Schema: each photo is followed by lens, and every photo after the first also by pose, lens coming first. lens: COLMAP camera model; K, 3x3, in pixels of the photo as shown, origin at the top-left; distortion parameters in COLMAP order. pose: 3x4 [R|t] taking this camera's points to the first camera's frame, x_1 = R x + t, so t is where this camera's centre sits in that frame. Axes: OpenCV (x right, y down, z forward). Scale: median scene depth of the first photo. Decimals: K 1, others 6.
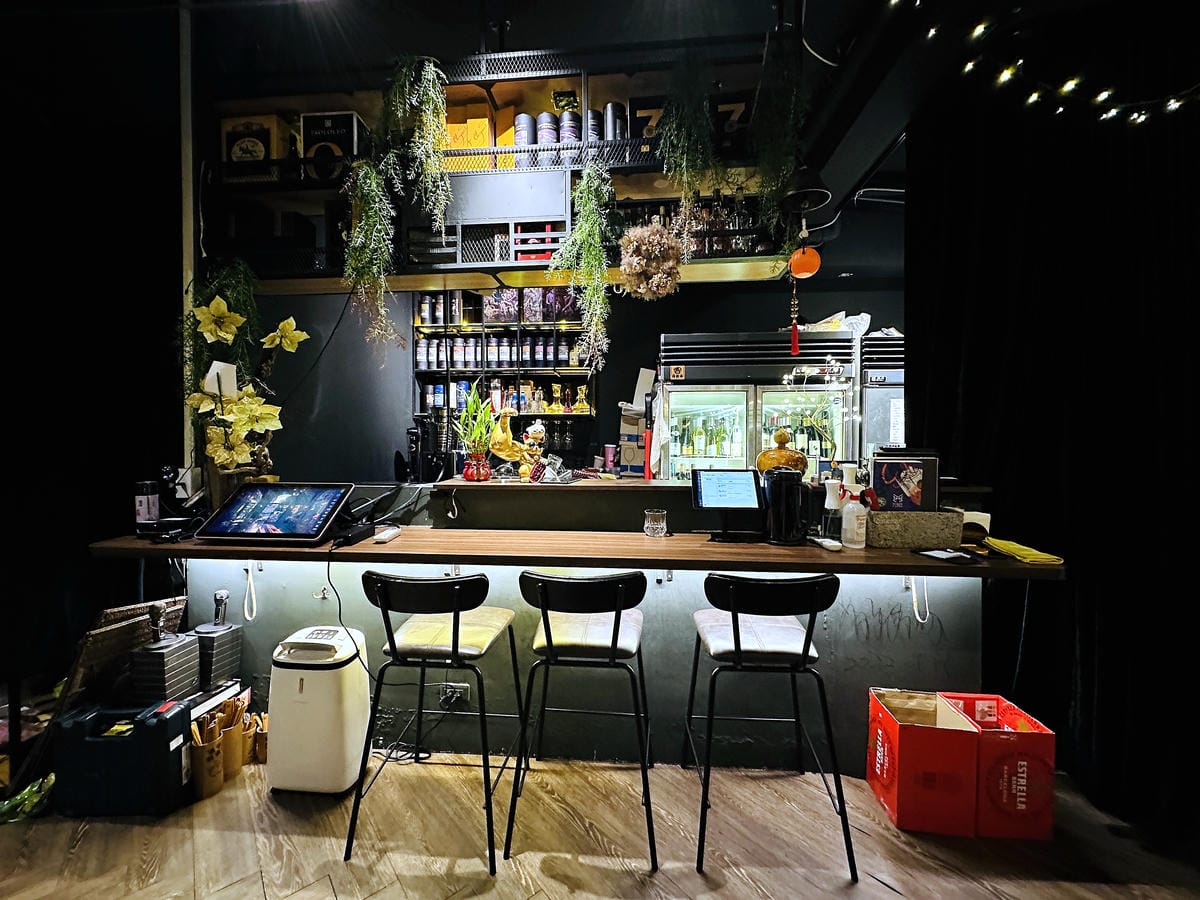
lens RADIAL K [[480.2, 0, 600.0], [0, 480.2, 450.0], [0, 0, 1]] dist [-0.000743, -0.000079]
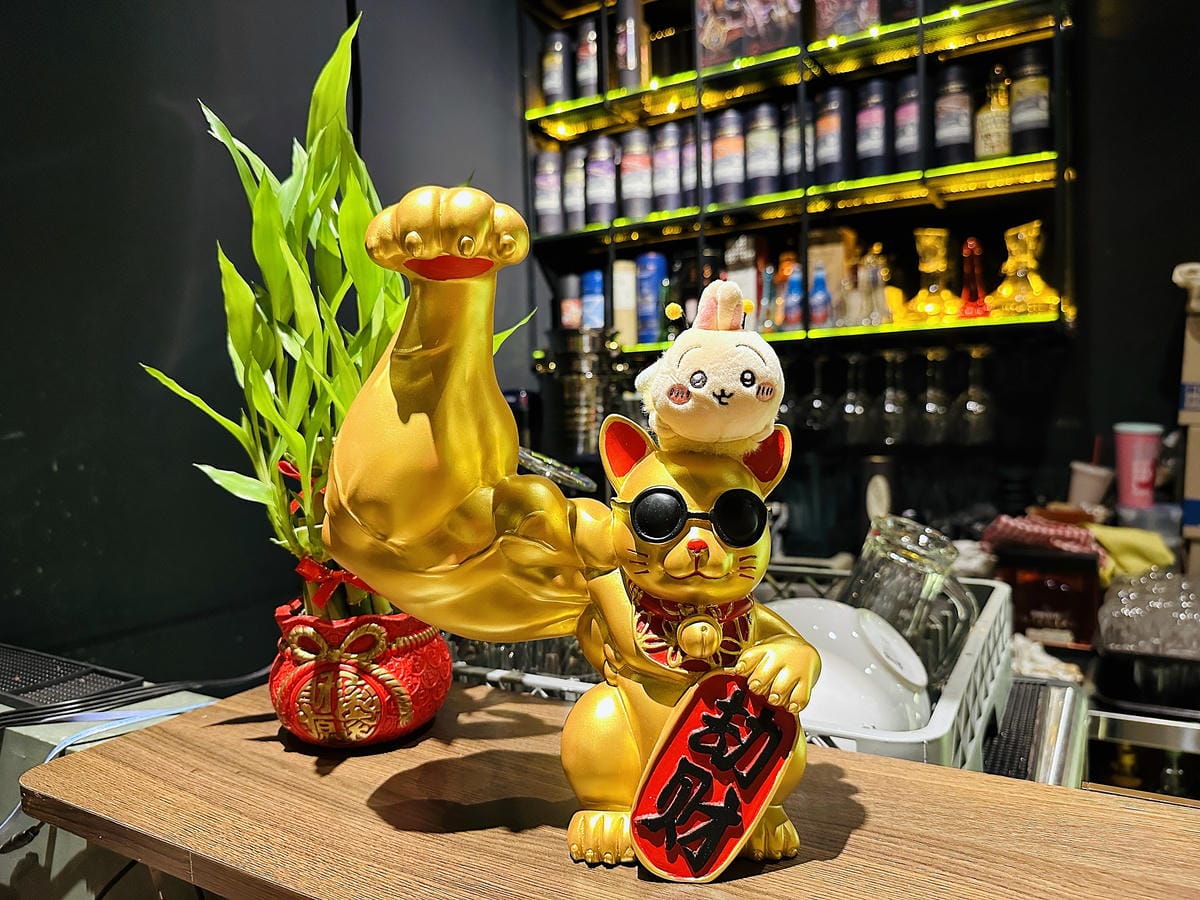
lens RADIAL K [[886.1, 0, 600.0], [0, 886.1, 450.0], [0, 0, 1]] dist [0.059804, -0.128984]
pose [[0.898054, -0.008801, -0.439797, -0.031755], [0.021233, 0.999502, 0.023356, -0.014825], [0.439372, -0.030313, 0.897793, 0.394818]]
